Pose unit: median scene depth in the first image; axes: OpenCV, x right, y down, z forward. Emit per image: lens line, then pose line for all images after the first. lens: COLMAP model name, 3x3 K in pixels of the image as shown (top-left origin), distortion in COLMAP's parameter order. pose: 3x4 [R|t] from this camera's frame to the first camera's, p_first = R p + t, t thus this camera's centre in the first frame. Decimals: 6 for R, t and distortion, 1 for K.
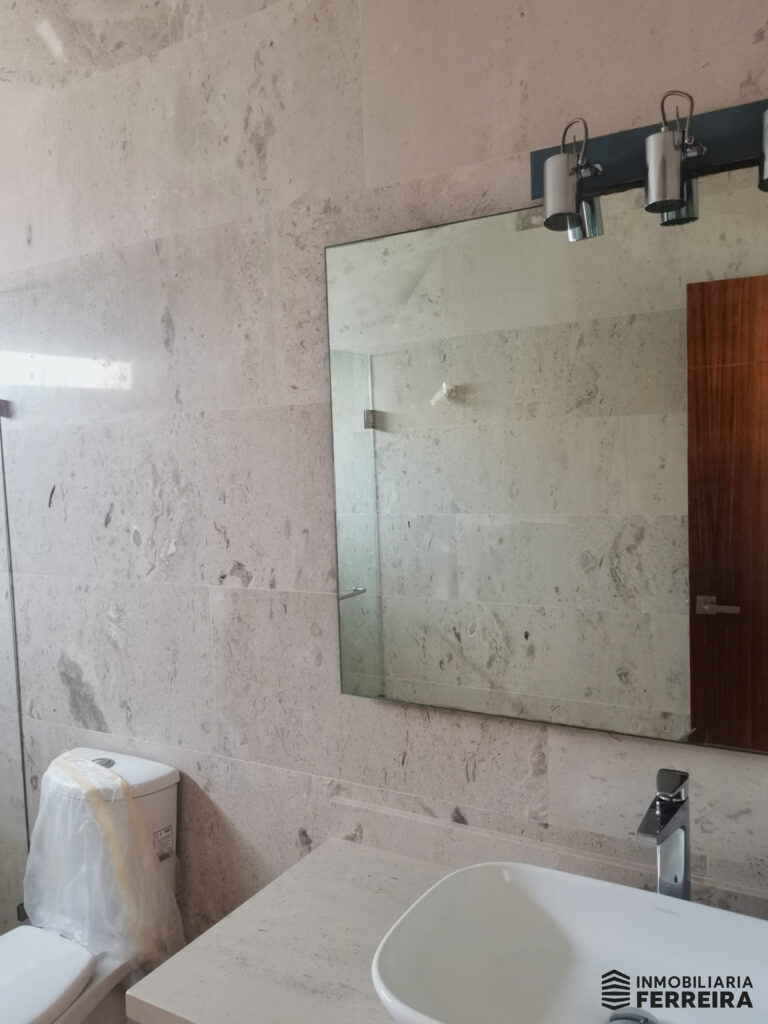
lens RADIAL K [[809.4, 0, 387.1], [0, 809.4, 512.8], [0, 0, 1]] dist [0.034530, -0.041424]
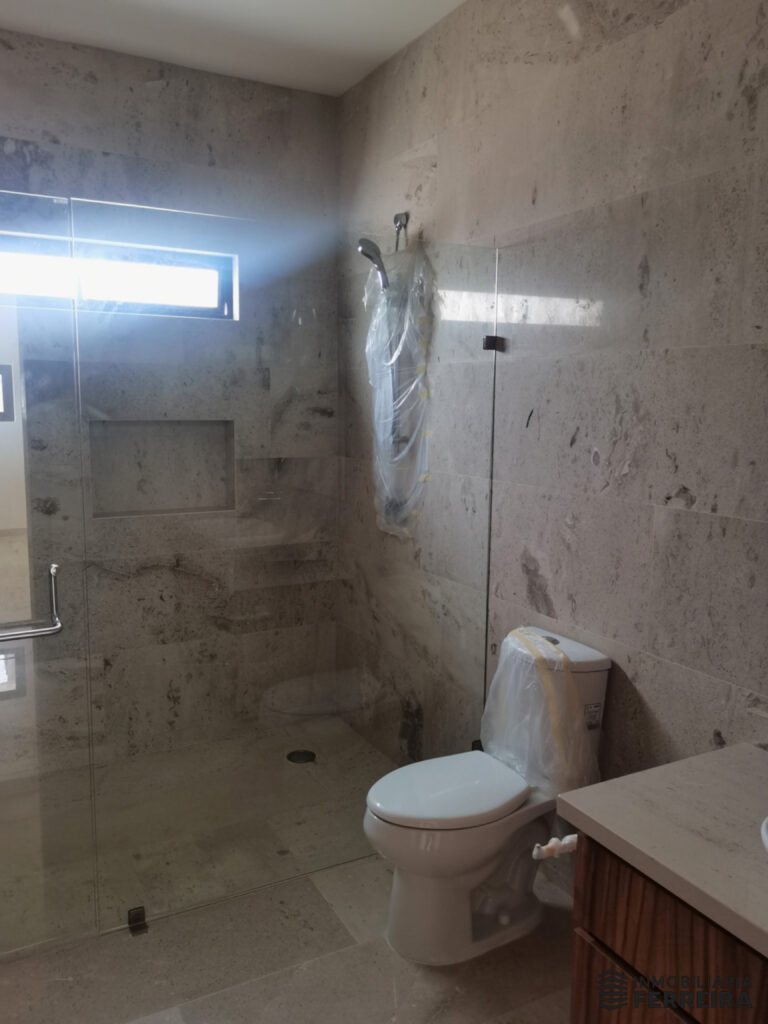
lens RADIAL K [[809.4, 0, 381.3], [0, 809.4, 511.7], [0, 0, 1]] dist [0.034530, -0.041424]
pose [[0.850215, 0.118797, -0.512857, 0.038222], [-0.078559, 0.991928, 0.099533, 0.016436], [0.520541, -0.044334, 0.852685, -0.165926]]
